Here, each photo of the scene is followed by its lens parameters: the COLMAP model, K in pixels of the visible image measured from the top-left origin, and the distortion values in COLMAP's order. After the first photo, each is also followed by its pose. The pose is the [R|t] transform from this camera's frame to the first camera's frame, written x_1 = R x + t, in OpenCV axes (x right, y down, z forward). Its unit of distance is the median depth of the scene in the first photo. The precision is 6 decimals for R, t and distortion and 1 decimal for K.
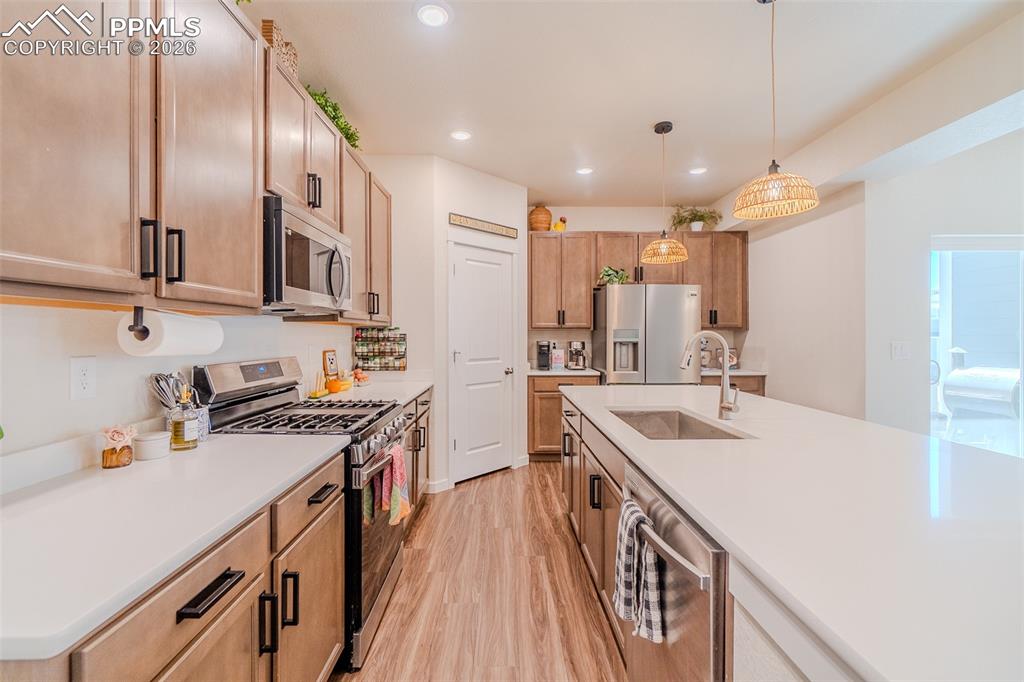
lens RADIAL K [[439.1, 0, 508.2], [0, 439.1, 336.6], [0, 0, 1]] dist [-0.009354, 0.003477]
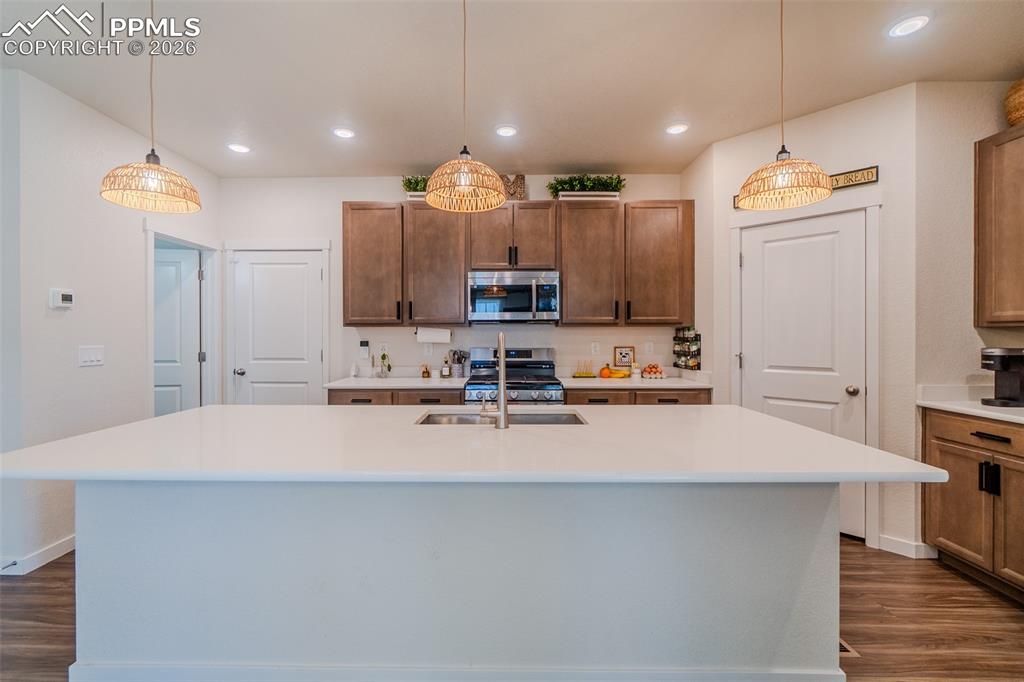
lens RADIAL K [[439.1, 0, 507.2], [0, 439.1, 336.3], [0, 0, 1]] dist [-0.009354, 0.003477]
pose [[-0.014668, 0.005636, -0.999877, 0.671831], [-0.003165, 0.999979, 0.005683, -0.004803], [0.999887, 0.003248, -0.014650, 0.499798]]
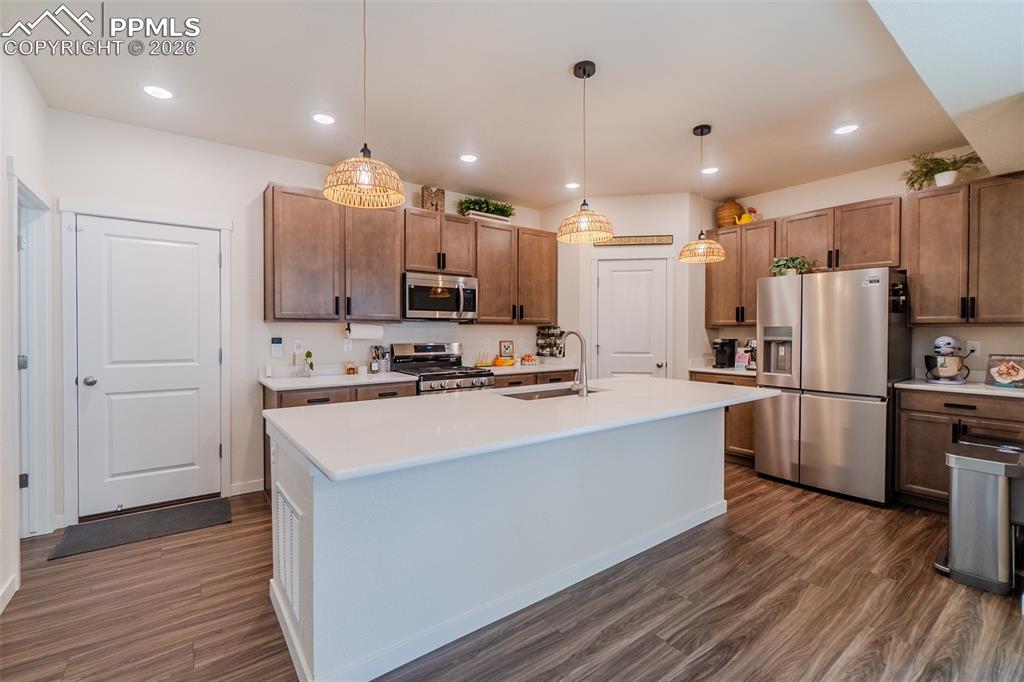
lens RADIAL K [[439.1, 0, 502.2], [0, 439.1, 336.7], [0, 0, 1]] dist [-0.009354, 0.003477]
pose [[0.587605, 0.013033, -0.809043, 0.677139], [-0.006550, 0.999914, 0.011350, -0.002801], [0.809121, -0.001370, 0.587640, 0.017657]]
